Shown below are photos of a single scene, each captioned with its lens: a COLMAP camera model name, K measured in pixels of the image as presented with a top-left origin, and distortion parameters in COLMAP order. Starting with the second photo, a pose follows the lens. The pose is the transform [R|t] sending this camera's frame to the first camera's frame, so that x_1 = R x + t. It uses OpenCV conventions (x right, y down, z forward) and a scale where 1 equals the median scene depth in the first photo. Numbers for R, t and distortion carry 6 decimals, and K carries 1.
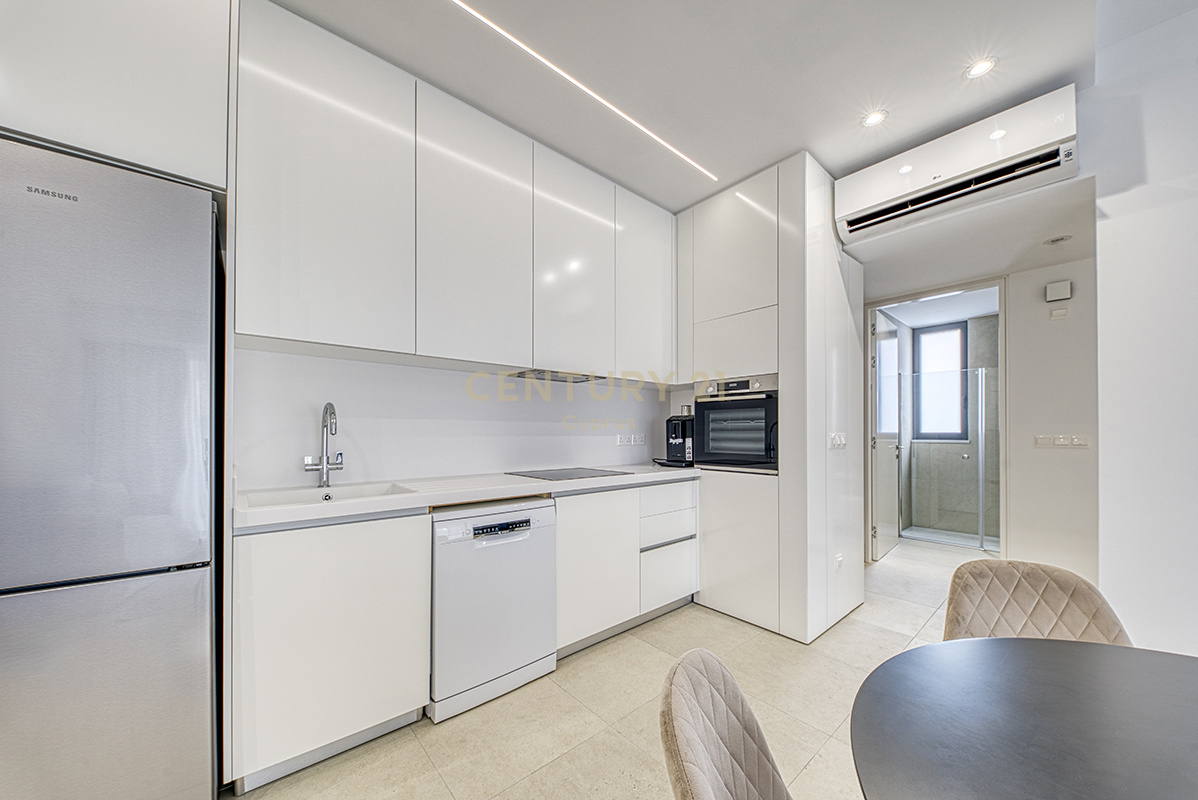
lens RADIAL K [[433.2, 0, 597.9], [0, 433.2, 434.0], [0, 0, 1]] dist [-0.007583, -0.000940]
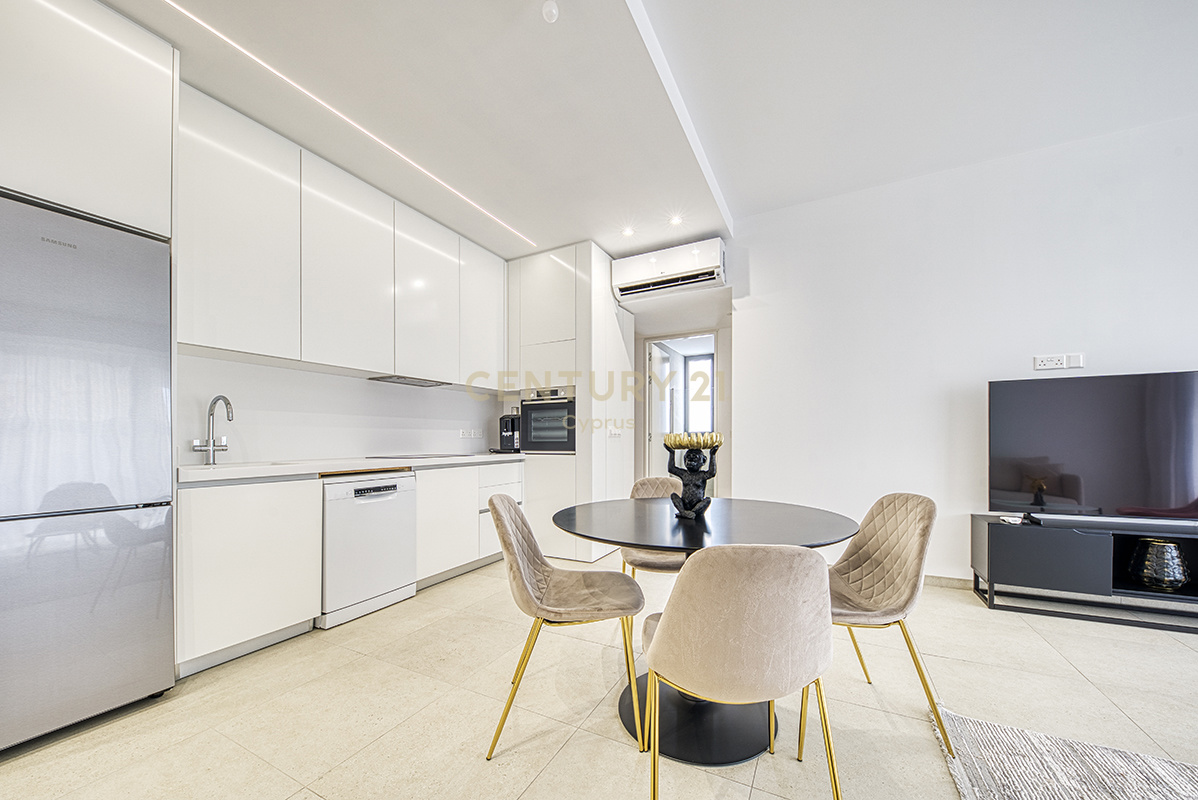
lens RADIAL K [[433.2, 0, 603.9], [0, 433.2, 435.0], [0, 0, 1]] dist [-0.007583, -0.000940]
pose [[0.929704, -0.000631, 0.368308, -0.043940], [0.005408, 0.999914, -0.011940, 0.051829], [-0.368269, 0.013092, 0.929627, -0.461176]]
